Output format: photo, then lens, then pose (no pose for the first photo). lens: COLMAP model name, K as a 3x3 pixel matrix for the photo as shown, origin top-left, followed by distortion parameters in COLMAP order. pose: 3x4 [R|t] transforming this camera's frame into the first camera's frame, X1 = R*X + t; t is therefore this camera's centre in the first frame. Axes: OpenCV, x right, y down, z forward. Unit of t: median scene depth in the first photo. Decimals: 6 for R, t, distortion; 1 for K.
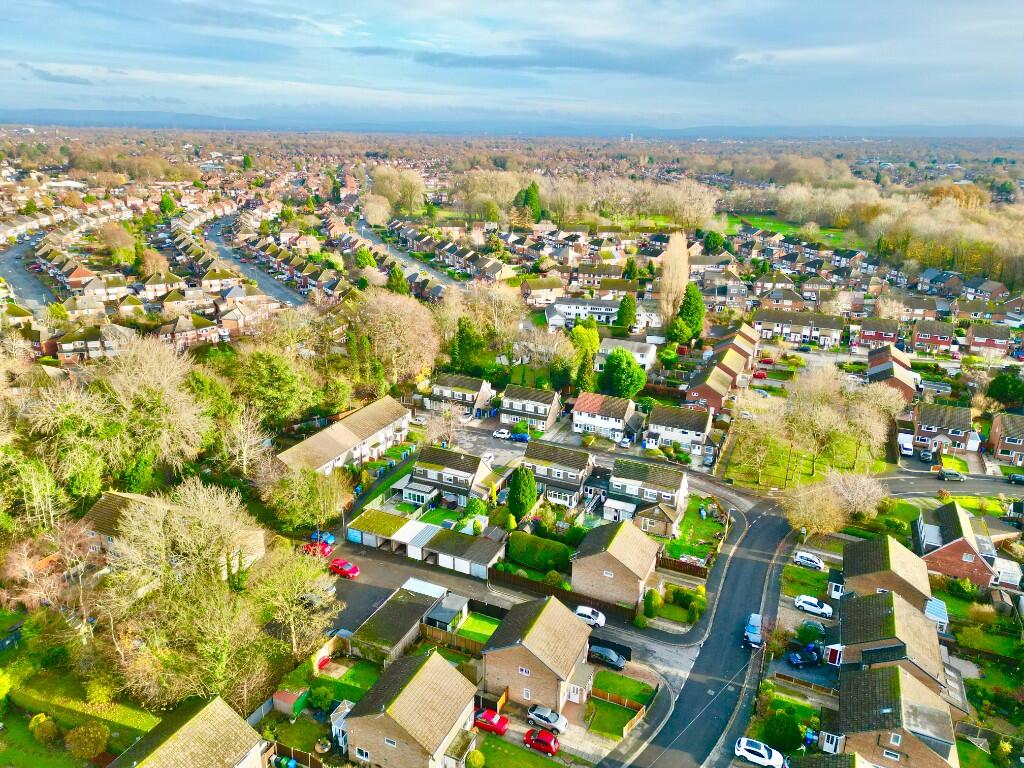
lens RADIAL K [[684.3, 0, 512.0], [0, 684.3, 384.0], [0, 0, 1]] dist [0.097885, -0.104138]
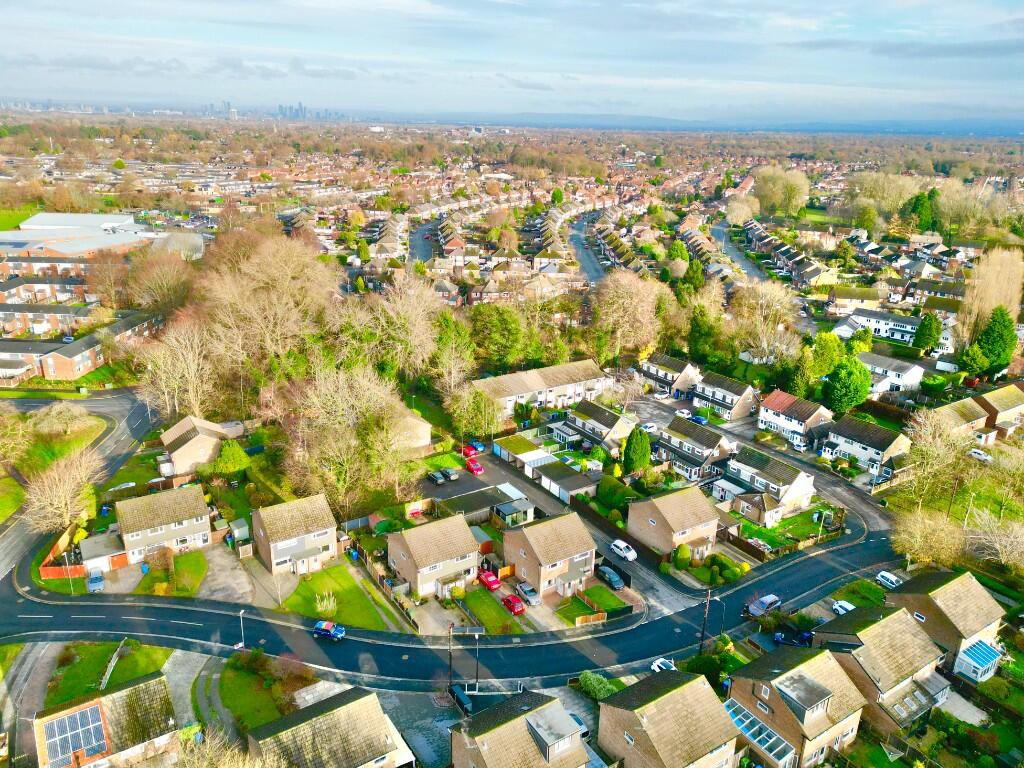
lens RADIAL K [[684.3, 0, 512.0], [0, 684.3, 384.0], [0, 0, 1]] dist [0.097885, -0.104138]
pose [[0.858096, 0.186152, -0.478558, 0.291106], [-0.185985, 0.981367, 0.048251, 0.029619], [0.478623, 0.047601, 0.876729, -0.065983]]
